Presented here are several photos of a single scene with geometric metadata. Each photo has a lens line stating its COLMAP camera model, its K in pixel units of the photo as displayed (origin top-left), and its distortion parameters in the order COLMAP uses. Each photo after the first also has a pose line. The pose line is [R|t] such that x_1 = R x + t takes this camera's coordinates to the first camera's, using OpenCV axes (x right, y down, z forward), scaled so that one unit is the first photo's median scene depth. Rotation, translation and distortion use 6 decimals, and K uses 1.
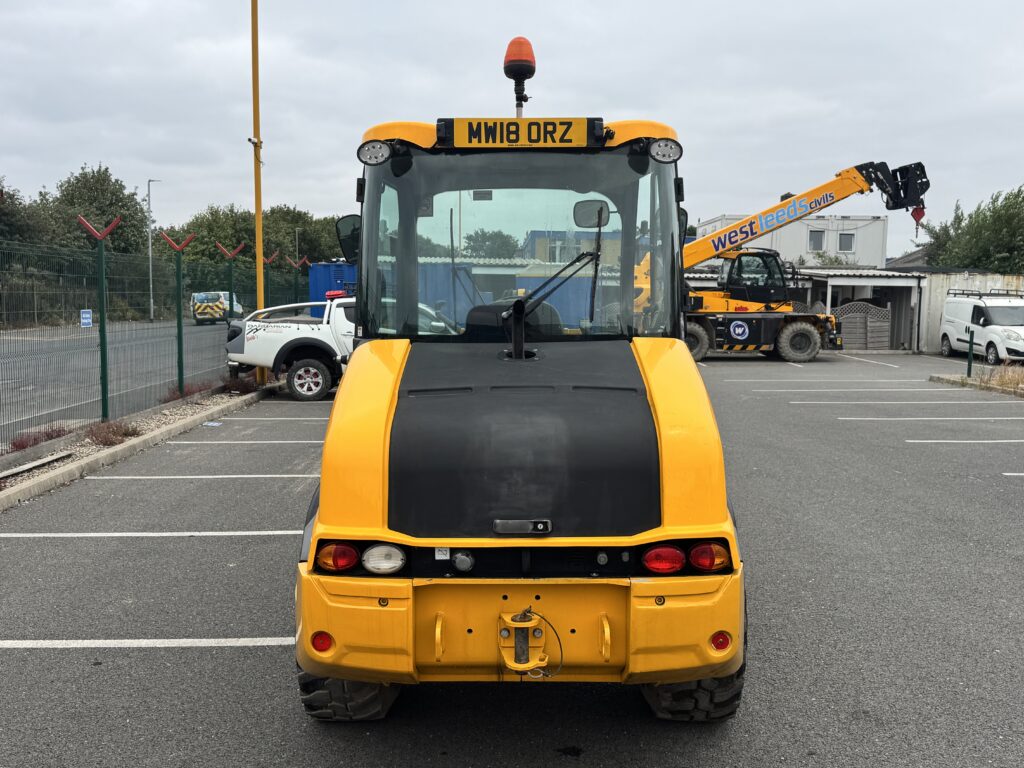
lens RADIAL K [[1001.1, 0, 512.0], [0, 1001.1, 384.0], [0, 0, 1]] dist [0.047932, -0.010765]
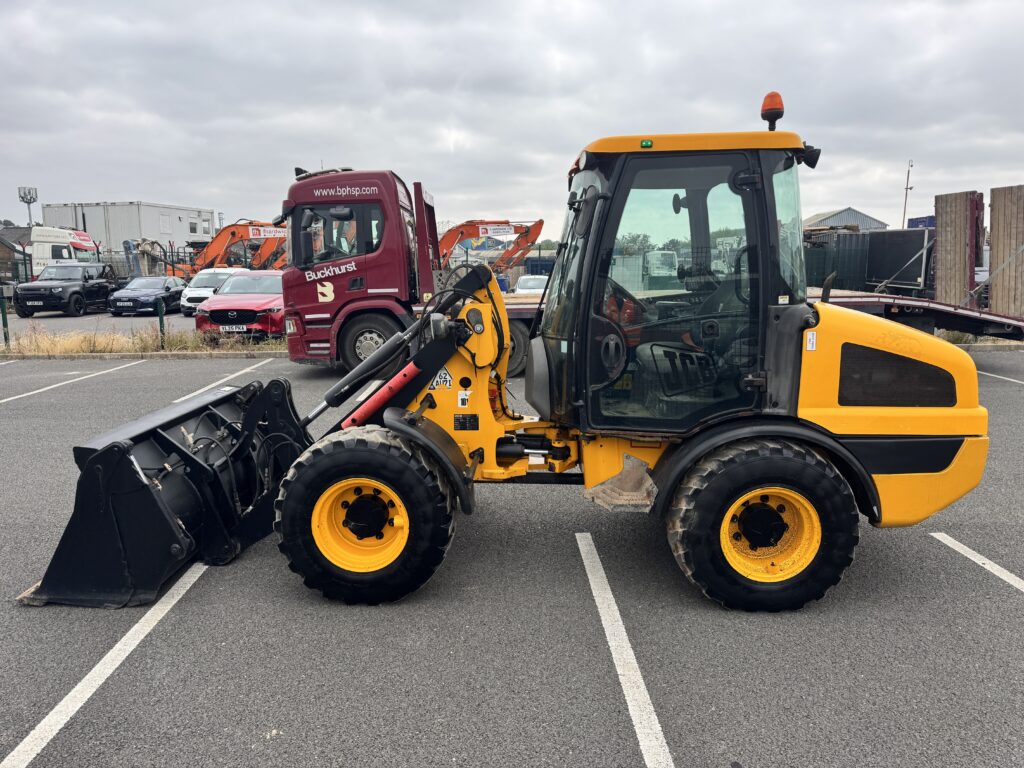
lens RADIAL K [[715.1, 0, 506.6], [0, 715.1, 384.6], [0, 0, 1]] dist [0.110005, -0.150460]
pose [[-0.002151, -0.168910, 0.985629, -0.172904], [0.087362, 0.981831, 0.168449, -0.021180], [-0.996174, 0.086469, 0.012645, 0.219844]]
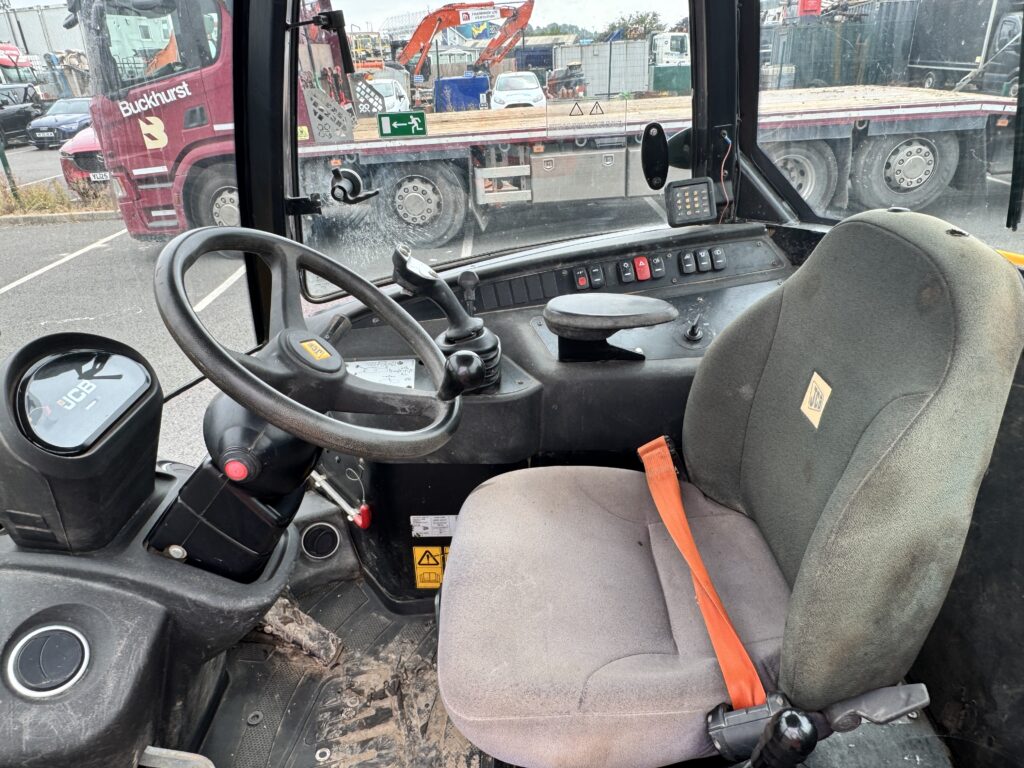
lens RADIAL K [[691.2, 0, 506.8], [0, 691.2, 391.0], [0, 0, 1]] dist [-0.006861, 0.002230]
pose [[0.003871, -0.442395, 0.896812, -0.032412], [0.131297, 0.889280, 0.438112, -0.022904], [-0.991335, 0.116053, 0.061528, 0.182781]]
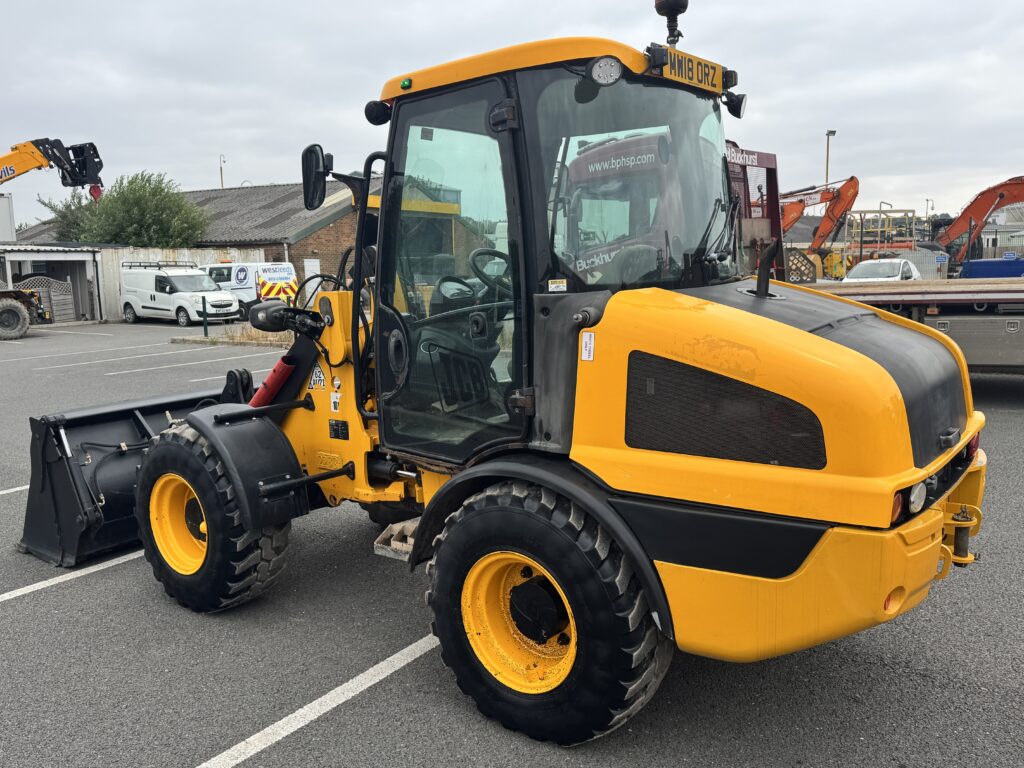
lens RADIAL K [[881.0, 0, 507.3], [0, 881.0, 383.1], [0, 0, 1]] dist [0.134748, -0.244387]
pose [[0.590230, -0.133006, 0.796202, -0.129652], [0.104224, 0.990633, 0.088224, -0.006521], [-0.800479, 0.030911, 0.598564, 0.096810]]
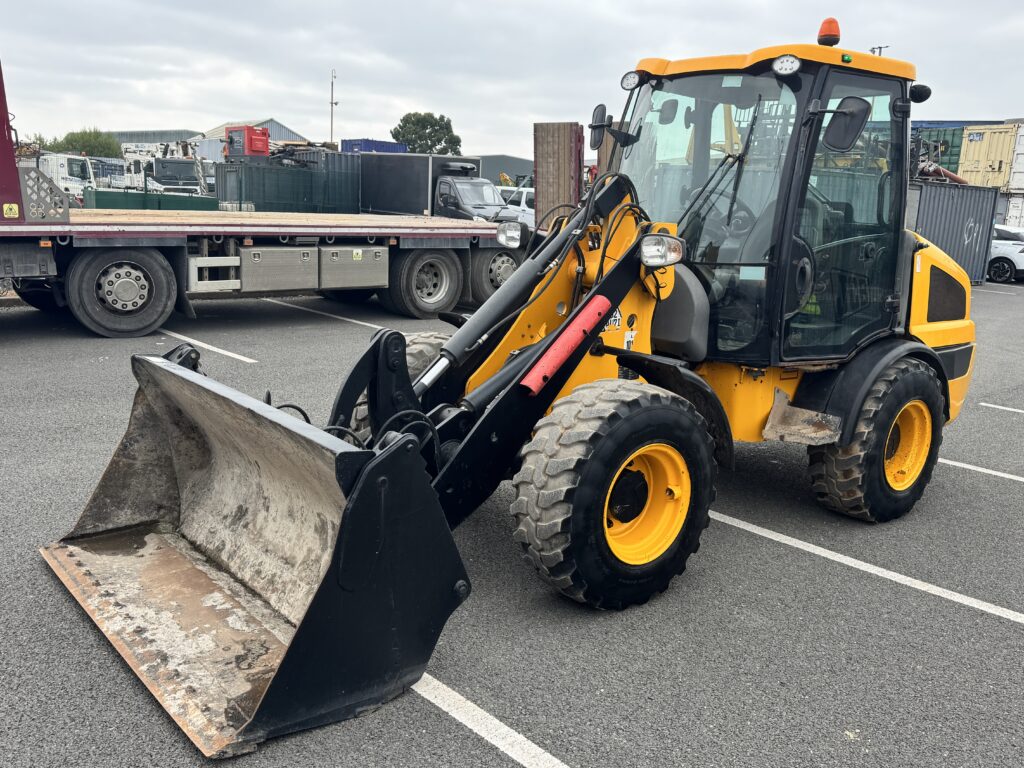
lens RADIAL K [[921.4, 0, 512.0], [0, 921.4, 384.0], [0, 0, 1]] dist [0.157867, -0.322866]
pose [[-0.663460, -0.180072, 0.726219, -0.122217], [0.012749, 0.967745, 0.251608, -0.027142], [-0.748103, 0.176190, -0.639765, 0.362973]]
